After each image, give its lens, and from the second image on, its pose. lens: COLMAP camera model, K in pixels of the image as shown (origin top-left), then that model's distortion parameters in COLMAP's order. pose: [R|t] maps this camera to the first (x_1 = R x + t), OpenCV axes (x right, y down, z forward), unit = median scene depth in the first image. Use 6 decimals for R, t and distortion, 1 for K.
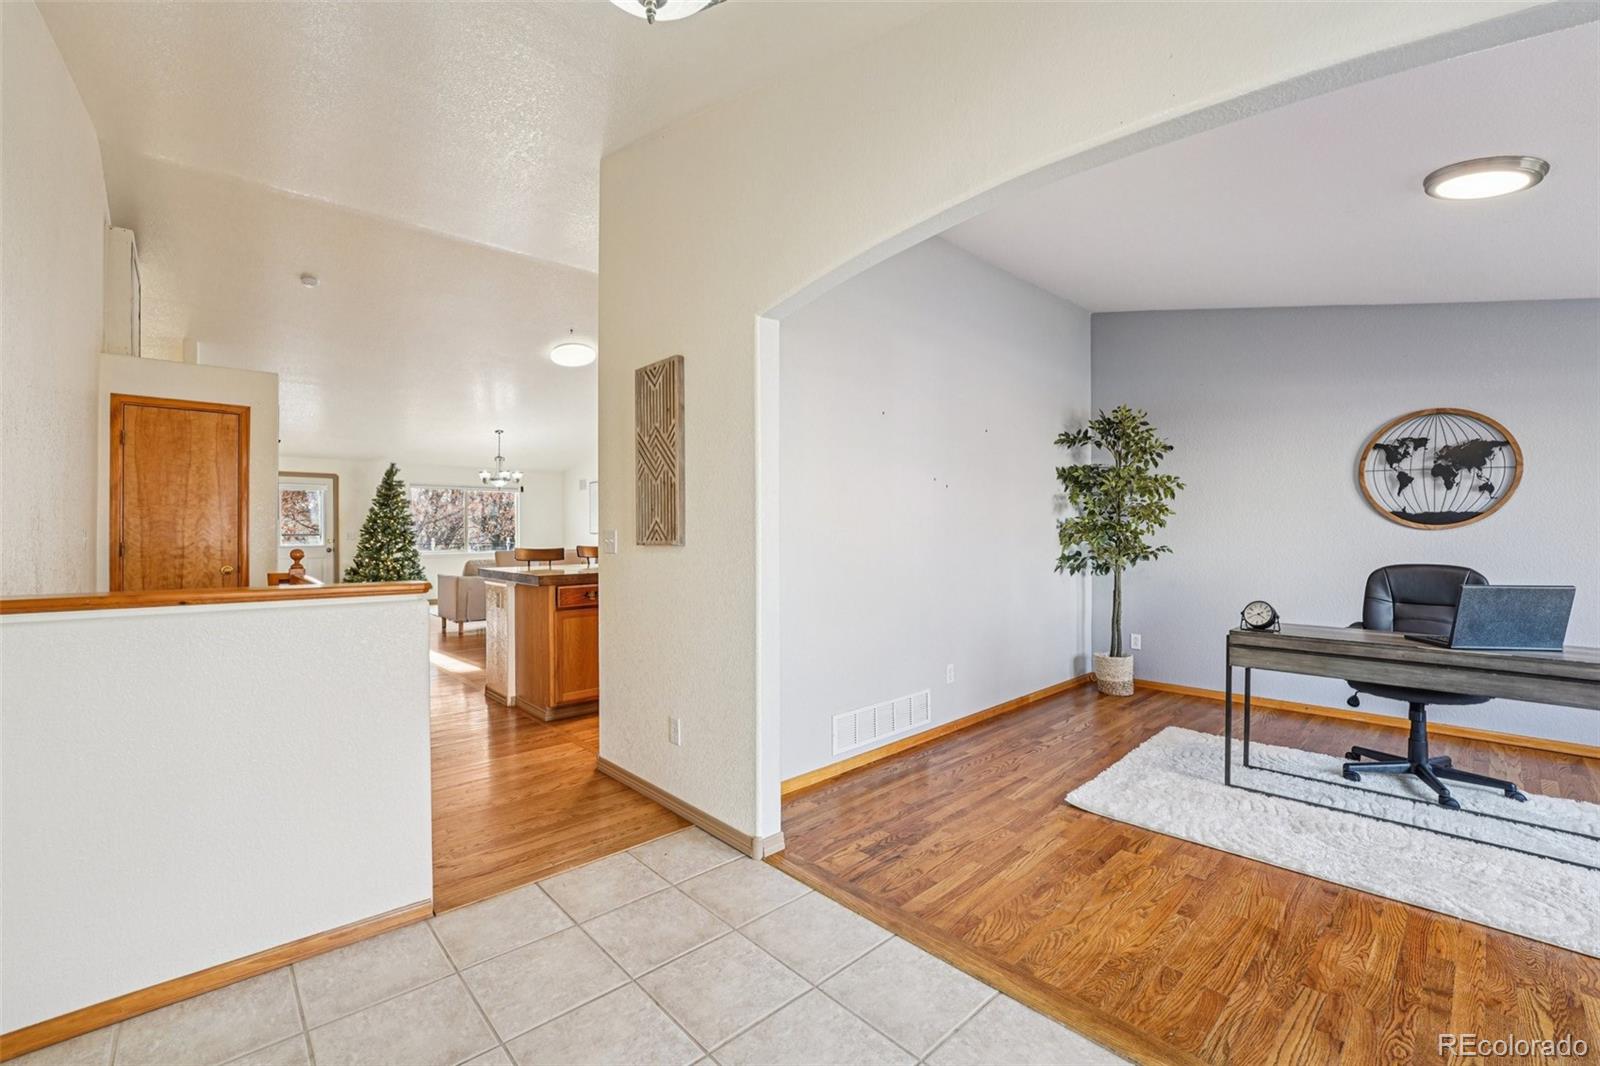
lens RADIAL K [[666.1, 0, 796.5], [0, 666.1, 528.8], [0, 0, 1]] dist [-0.018199, 0.000365]
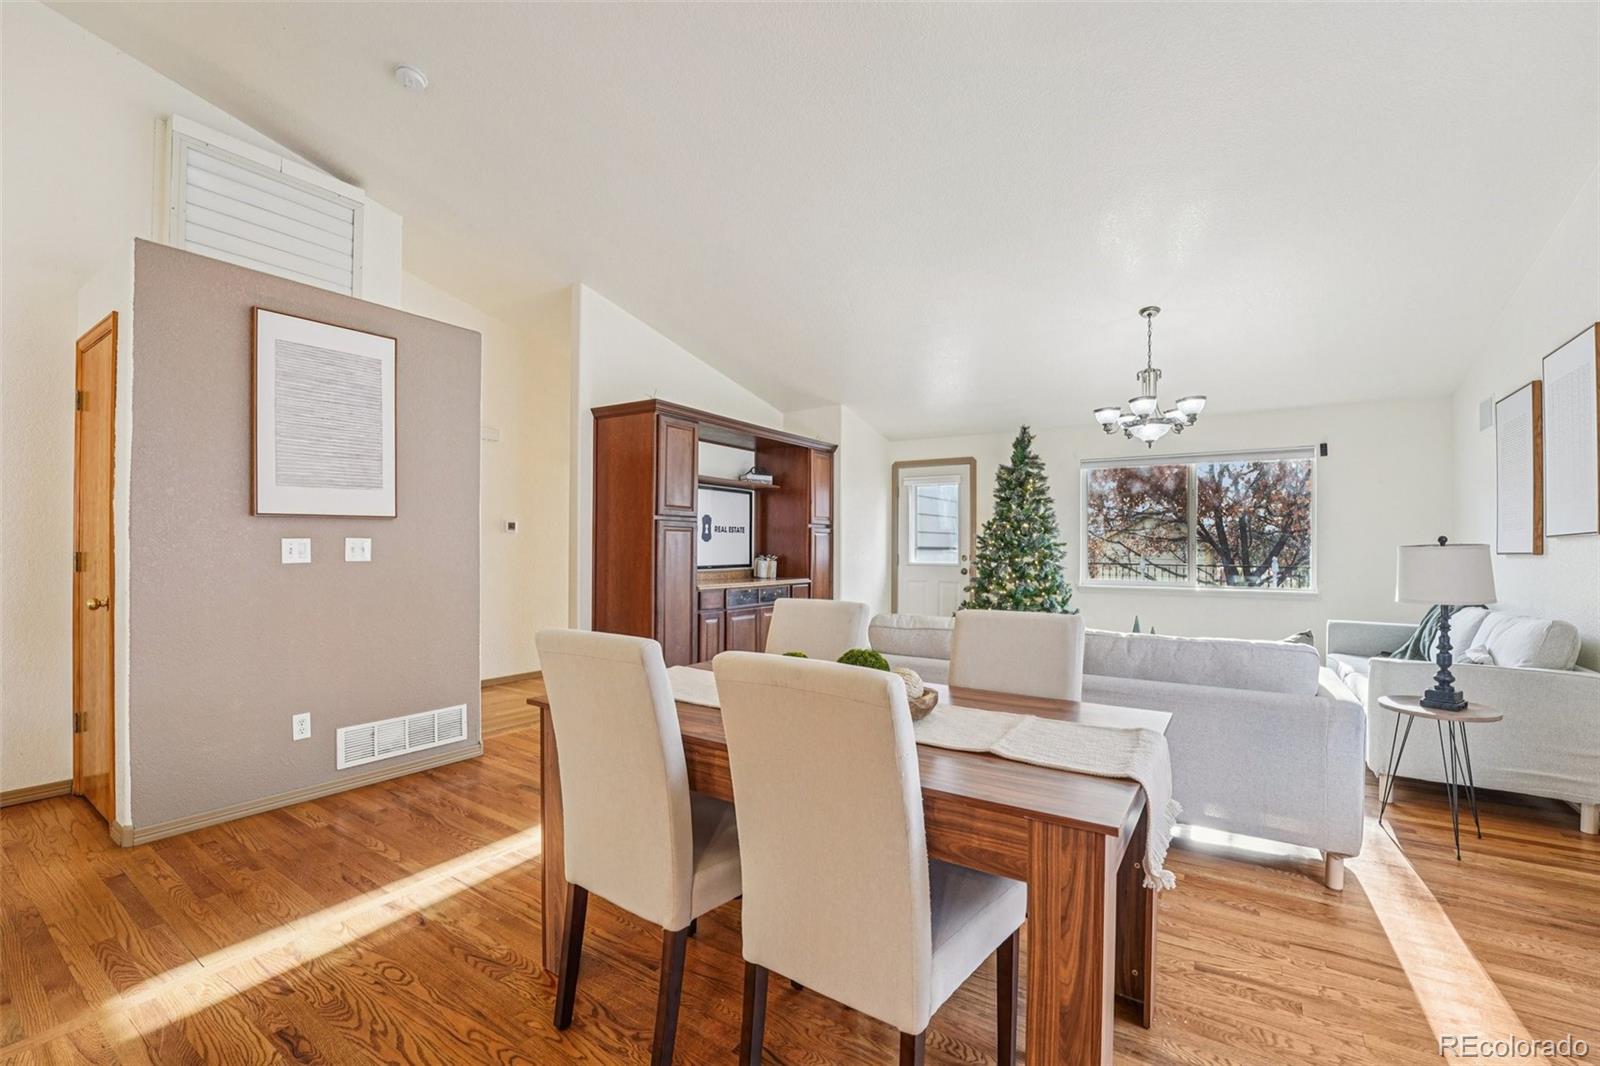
lens RADIAL K [[682.3, 0, 785.8], [0, 682.3, 543.0], [0, 0, 1]] dist [-0.020153, 0.000289]
pose [[0.219399, 0.003931, -0.975627, -0.169907], [-0.004962, 0.999983, 0.002913, 0.005355], [0.975622, 0.004202, 0.219415, 1.547323]]
